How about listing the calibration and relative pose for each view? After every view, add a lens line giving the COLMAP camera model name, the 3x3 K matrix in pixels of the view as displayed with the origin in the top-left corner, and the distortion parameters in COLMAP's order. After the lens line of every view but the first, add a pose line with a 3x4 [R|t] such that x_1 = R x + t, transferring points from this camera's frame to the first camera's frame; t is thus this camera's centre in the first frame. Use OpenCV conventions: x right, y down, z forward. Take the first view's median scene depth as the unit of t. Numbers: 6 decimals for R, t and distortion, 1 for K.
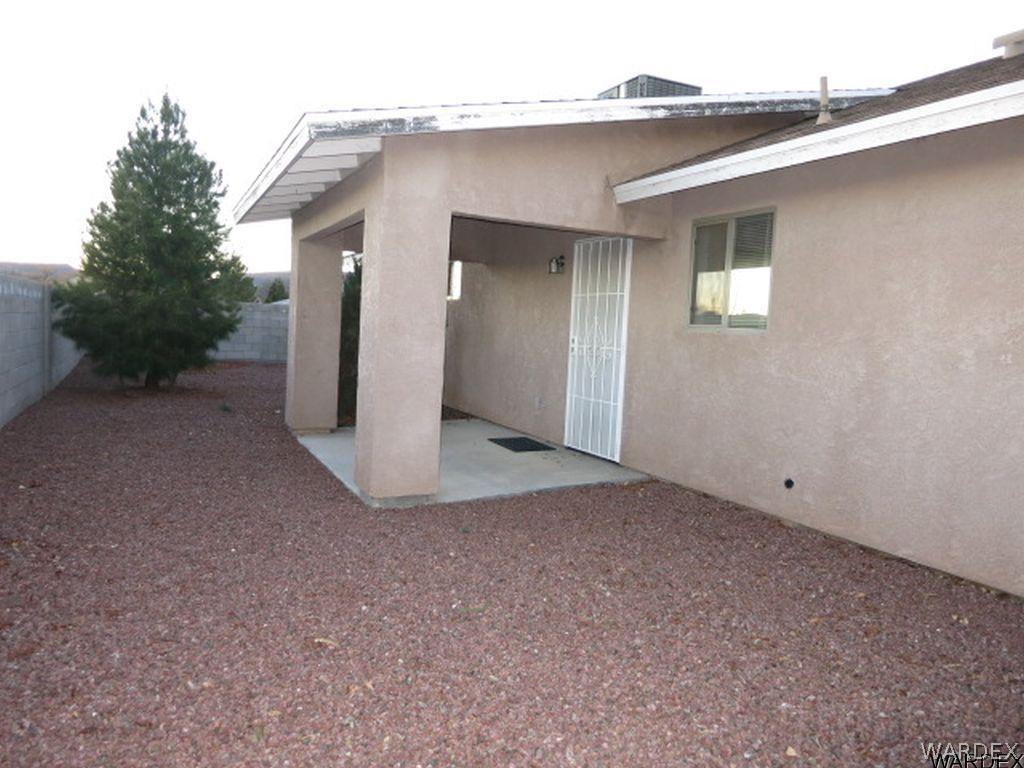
lens RADIAL K [[740.0, 0, 506.5], [0, 740.0, 376.4], [0, 0, 1]] dist [-0.061100, -0.001532]
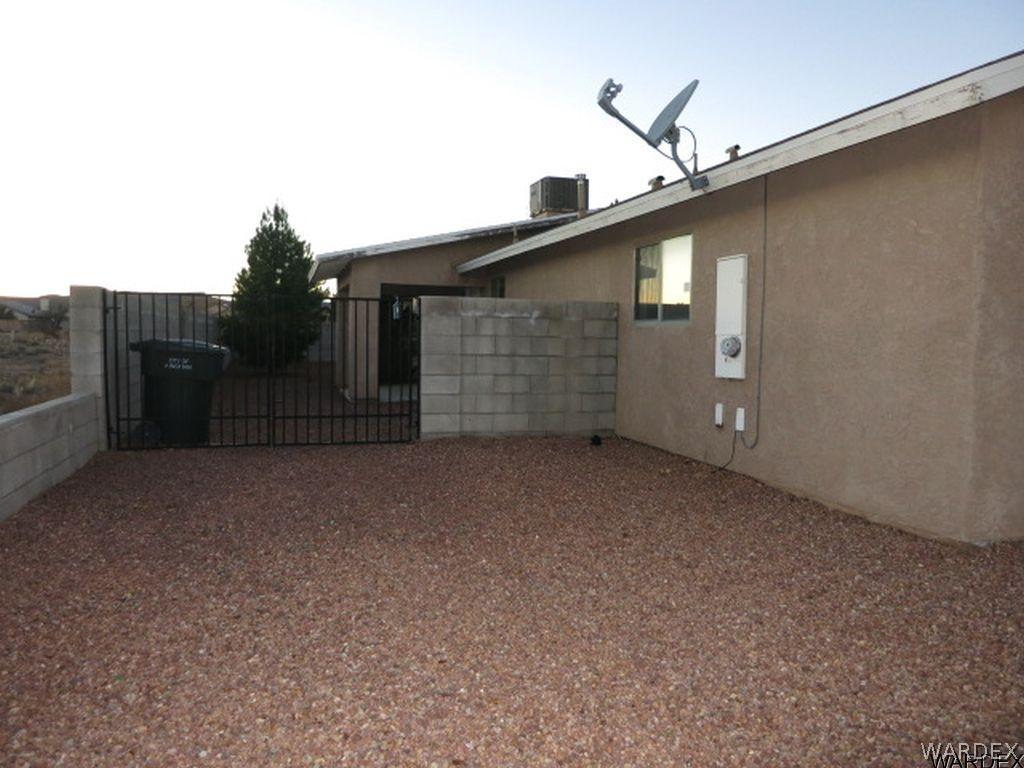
lens RADIAL K [[740.0, 0, 506.5], [0, 740.0, 376.4], [0, 0, 1]] dist [-0.061100, -0.001532]
pose [[0.988489, -0.018286, -0.150184, 0.346245], [0.014587, 0.999563, -0.025695, 0.080650], [0.150588, 0.023209, 0.988324, -0.675859]]
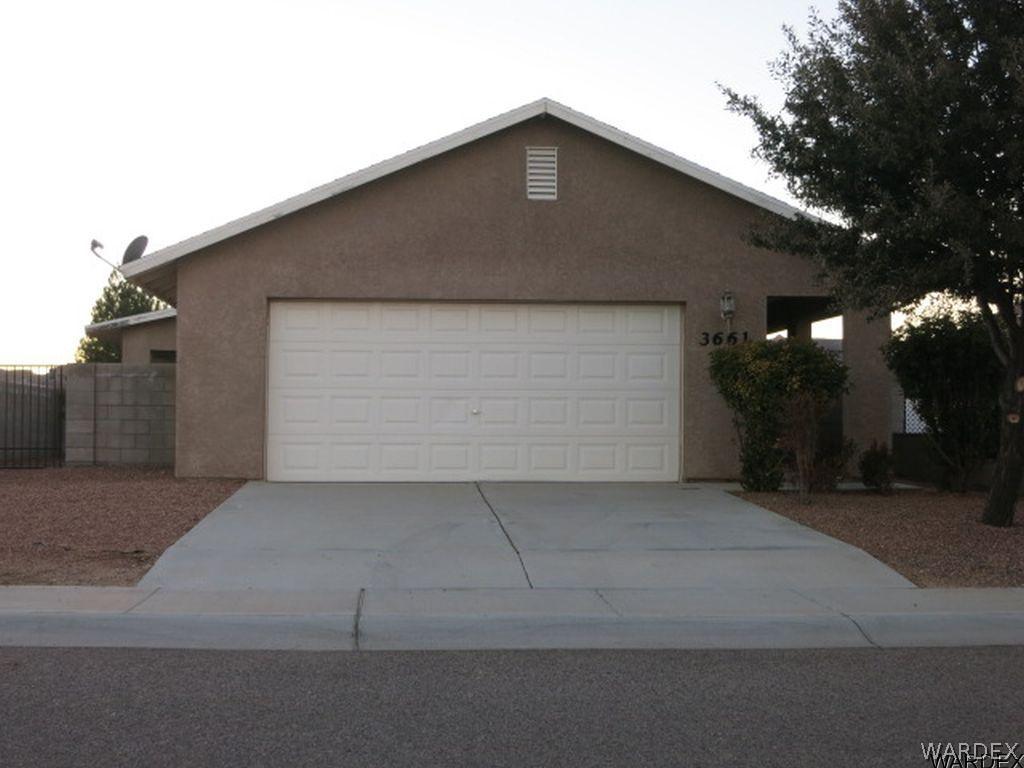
lens RADIAL K [[1502.7, 0, 512.0], [0, 1502.7, 384.0], [0, 0, 1]] dist [-0.164748, -0.022524]
pose [[0.927895, -0.054668, -0.368812, 1.475629], [0.012510, 0.993200, -0.115746, 0.253931], [0.372631, 0.102786, 0.922269, -1.621008]]
